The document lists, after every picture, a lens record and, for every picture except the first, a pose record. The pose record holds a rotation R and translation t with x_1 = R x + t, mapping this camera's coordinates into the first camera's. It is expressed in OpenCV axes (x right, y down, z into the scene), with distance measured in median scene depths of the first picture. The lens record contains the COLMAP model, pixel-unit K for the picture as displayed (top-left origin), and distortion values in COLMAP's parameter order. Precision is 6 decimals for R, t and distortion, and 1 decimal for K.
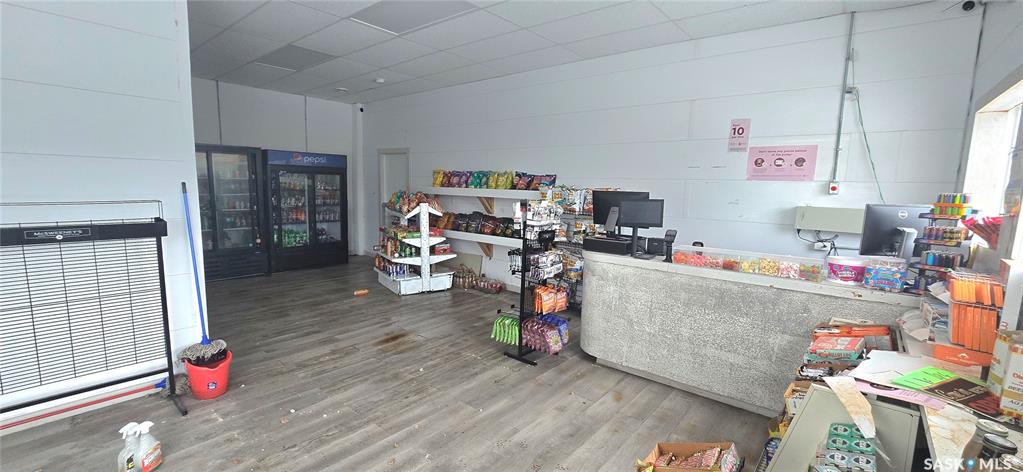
lens RADIAL K [[419.0, 0, 511.5], [0, 419.0, 245.8], [0, 0, 1]] dist [-0.006296, 0.002531]
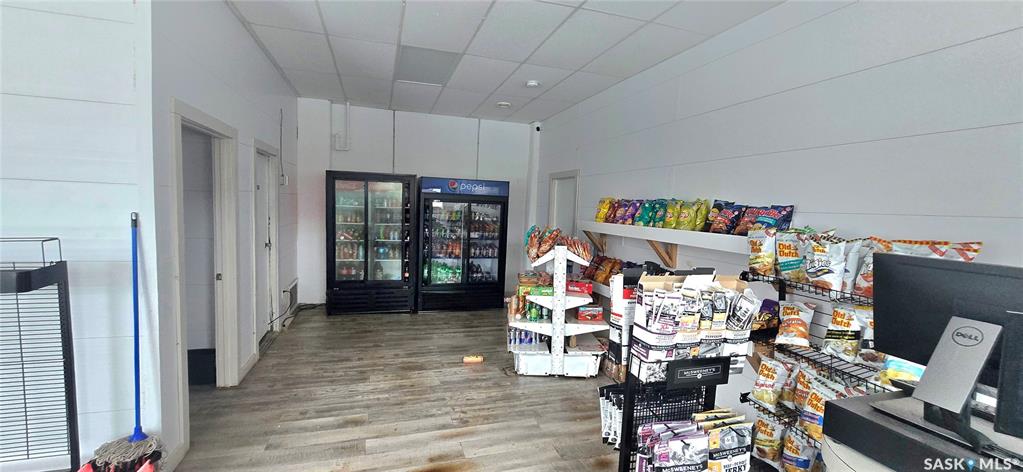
lens RADIAL K [[419.0, 0, 507.9], [0, 419.0, 242.6], [0, 0, 1]] dist [-0.006296, 0.002531]
pose [[0.840803, 0.052900, -0.538751, 0.097323], [-0.094609, 0.994257, -0.050025, -0.073737], [0.533010, 0.093032, 0.840979, 0.431919]]
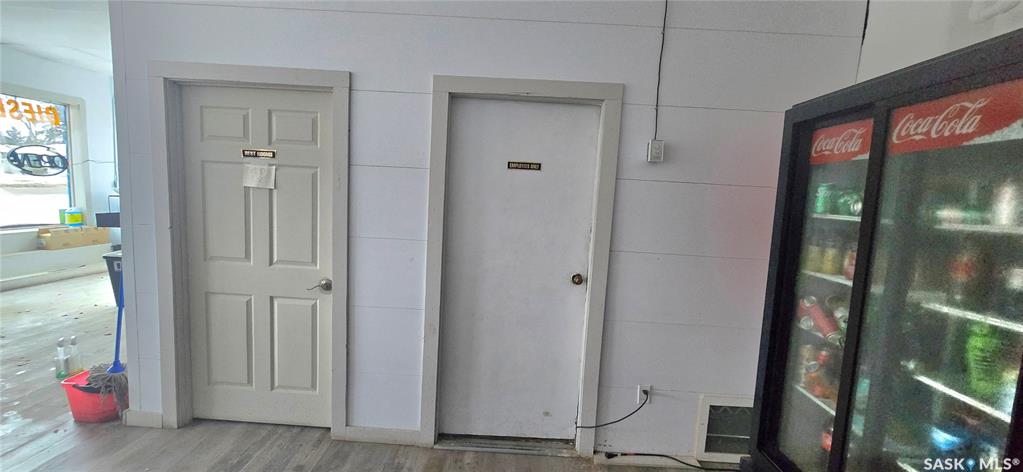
lens RADIAL K [[419.0, 0, 511.0], [0, 419.0, 240.4], [0, 0, 1]] dist [-0.006296, 0.002531]
pose [[-0.771123, -0.001425, -0.636684, -0.494959], [-0.170309, 0.964019, 0.204113, -0.194858], [0.613485, 0.265829, -0.743620, 1.240338]]
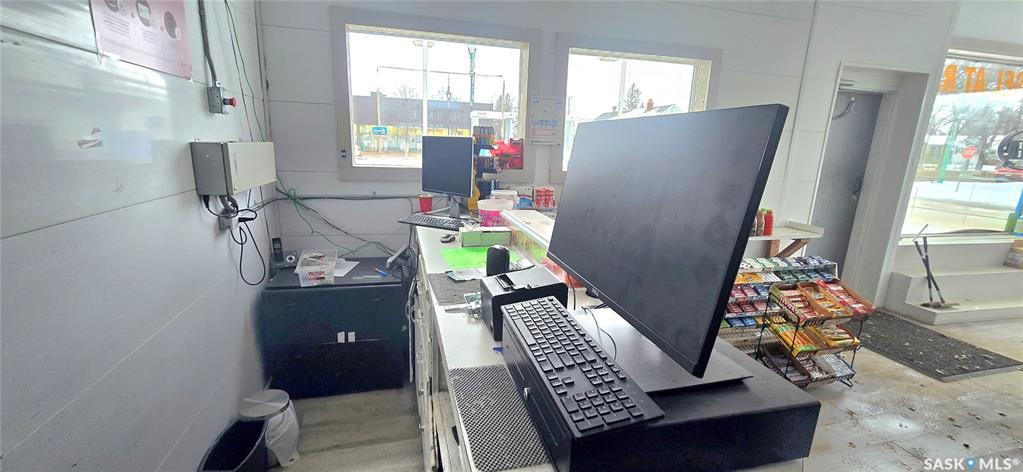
lens RADIAL K [[419.0, 0, 509.3], [0, 419.0, 240.7], [0, 0, 1]] dist [-0.006296, 0.002531]
pose [[-0.807543, -0.184548, 0.560193, 0.134218], [0.026833, 0.937309, 0.347466, -0.104014], [-0.589198, 0.295626, -0.751965, 0.876254]]
